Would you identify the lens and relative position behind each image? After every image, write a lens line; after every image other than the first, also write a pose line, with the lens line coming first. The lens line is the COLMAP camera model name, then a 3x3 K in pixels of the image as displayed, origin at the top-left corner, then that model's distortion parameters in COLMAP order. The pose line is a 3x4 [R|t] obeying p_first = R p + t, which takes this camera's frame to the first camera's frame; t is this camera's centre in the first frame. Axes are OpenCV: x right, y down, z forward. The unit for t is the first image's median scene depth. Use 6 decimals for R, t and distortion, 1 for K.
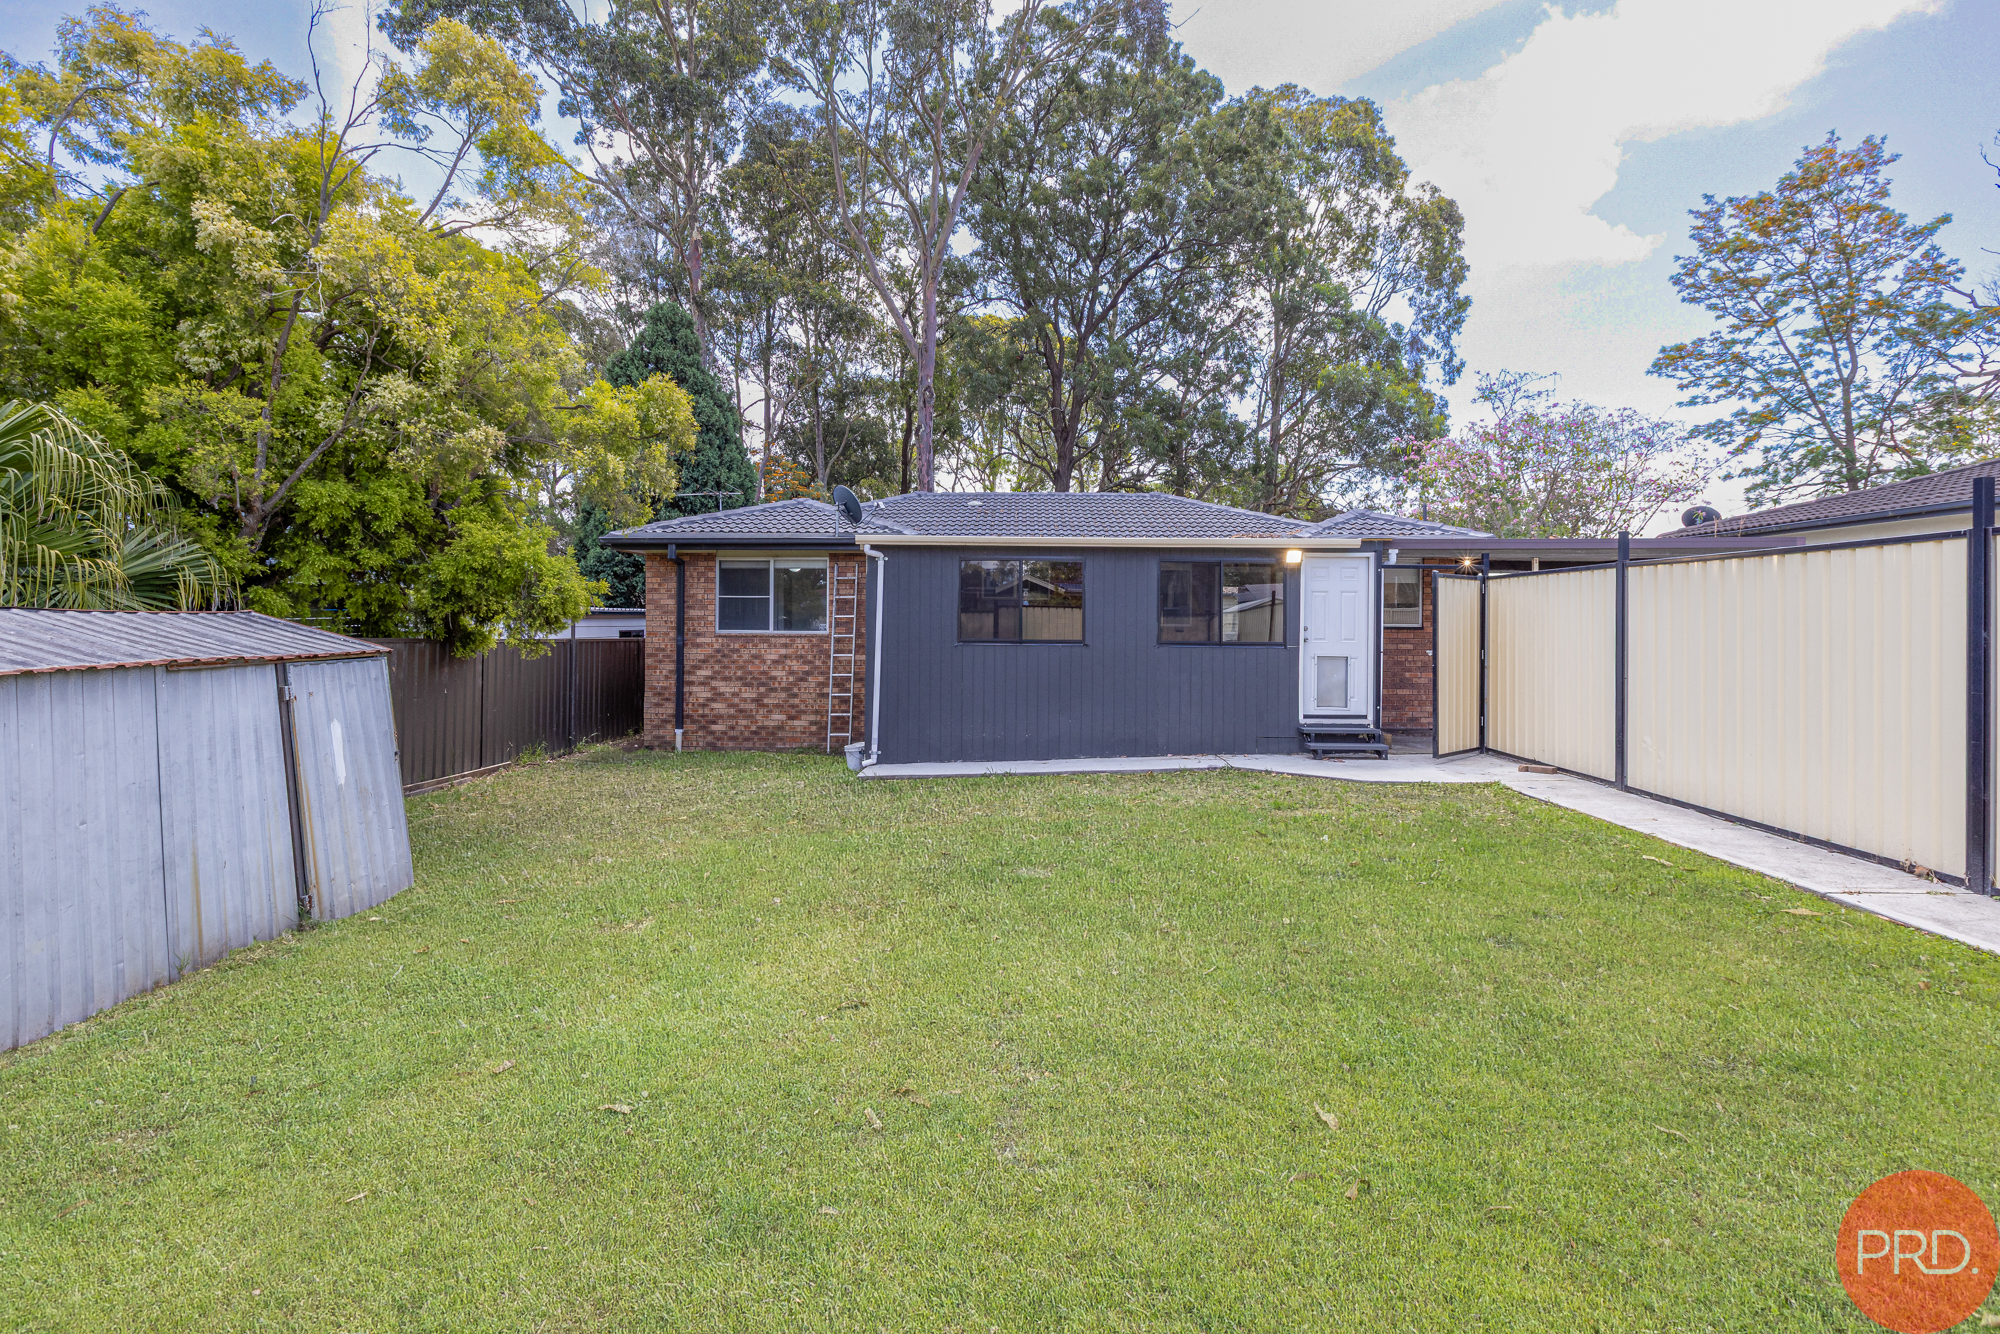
lens RADIAL K [[925.7, 0, 983.5], [0, 925.7, 630.1], [0, 0, 1]] dist [0.042839, 0.000133]
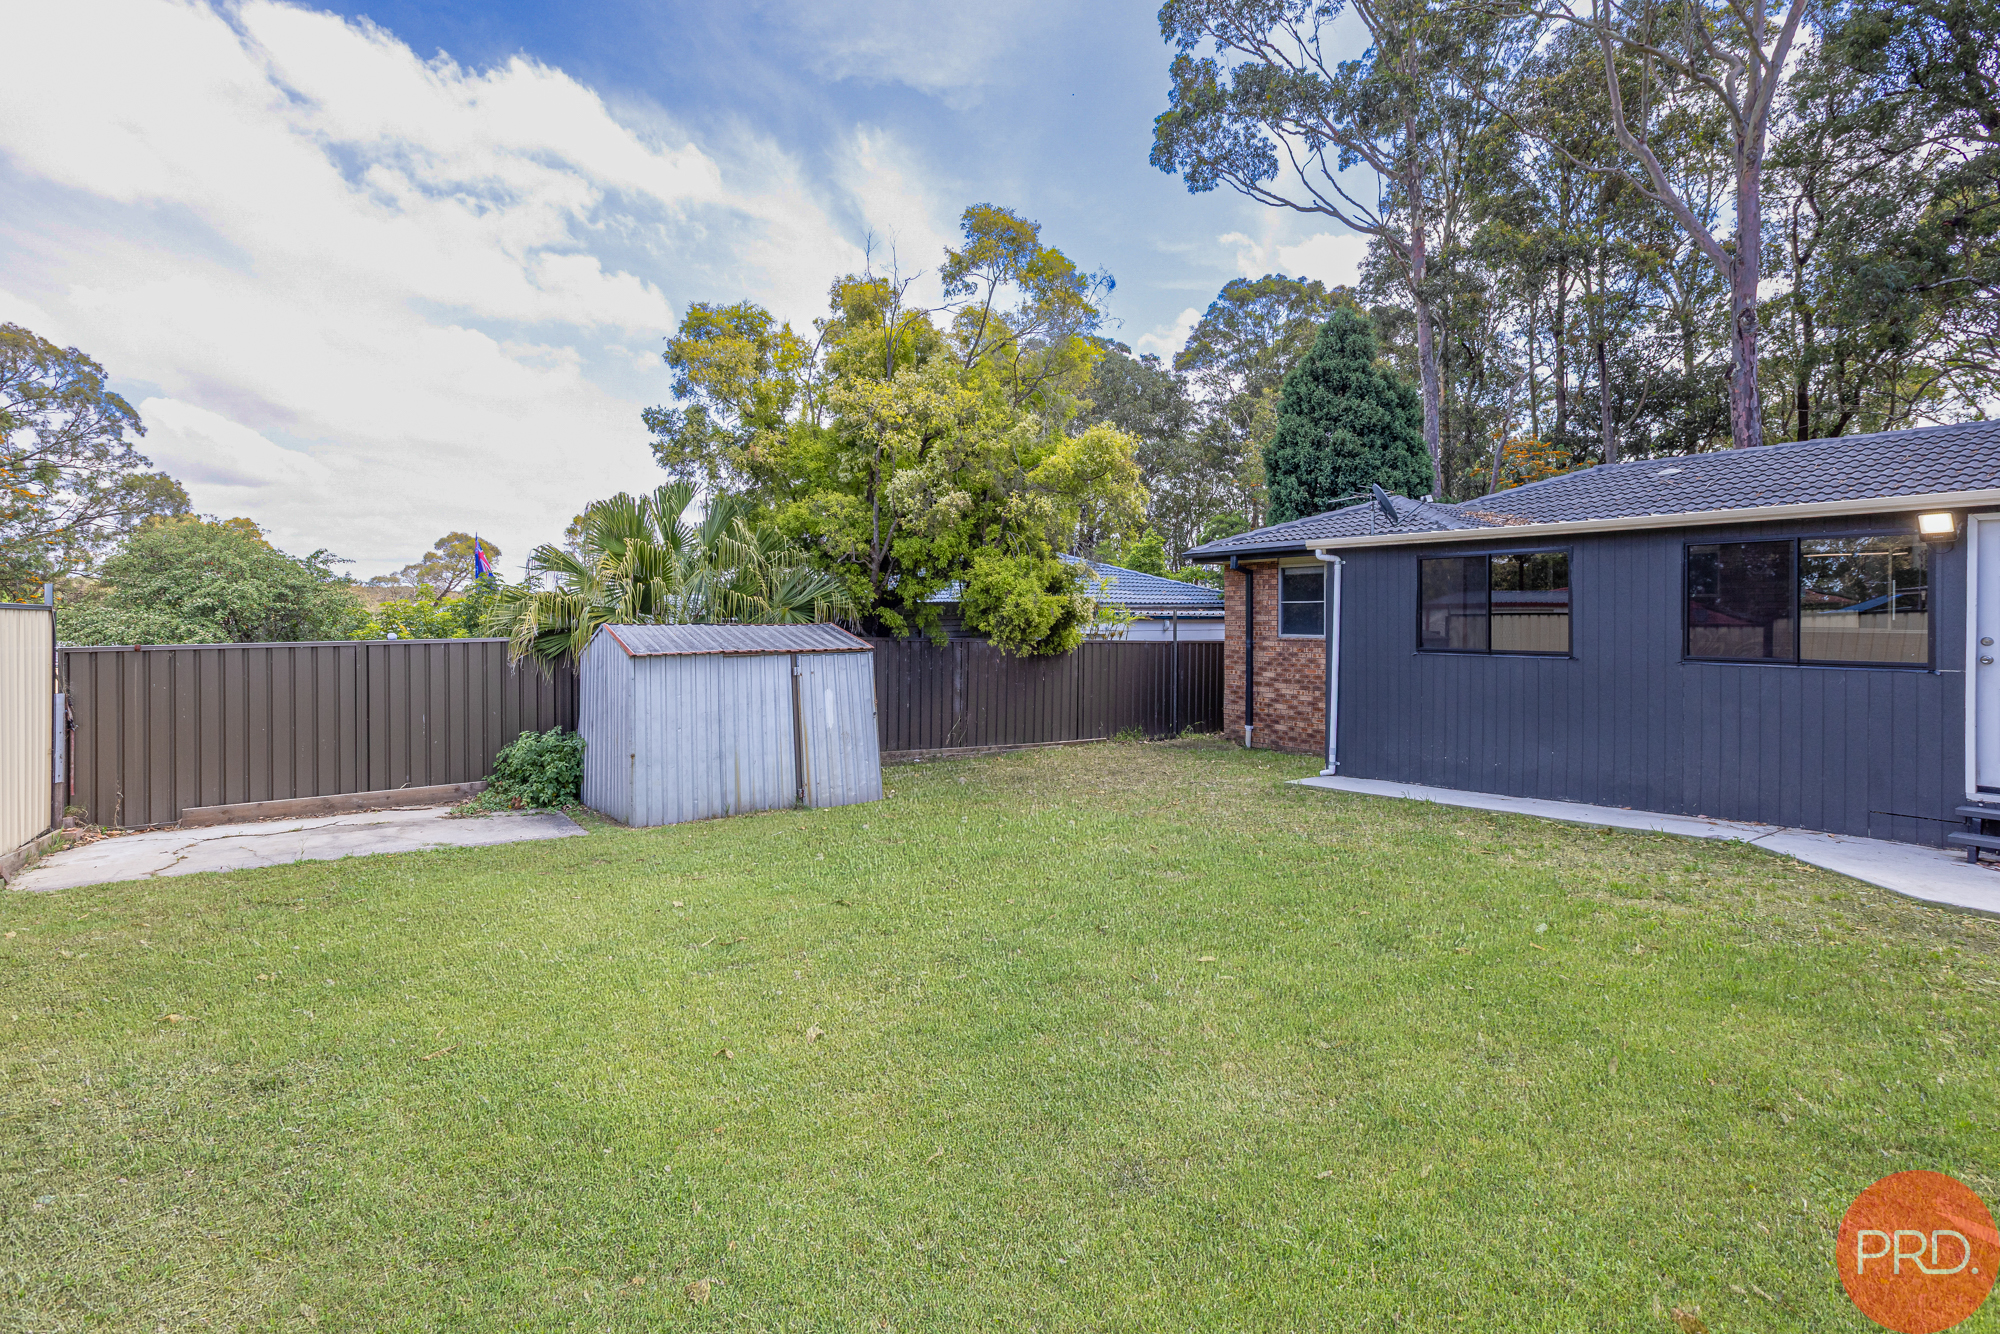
lens RADIAL K [[925.7, 0, 983.5], [0, 925.7, 630.1], [0, 0, 1]] dist [0.042839, 0.000133]
pose [[0.620975, 0.004495, -0.783818, 0.420100], [-0.004306, 0.999988, 0.002324, -0.007448], [0.783819, 0.001932, 0.620987, 0.110267]]
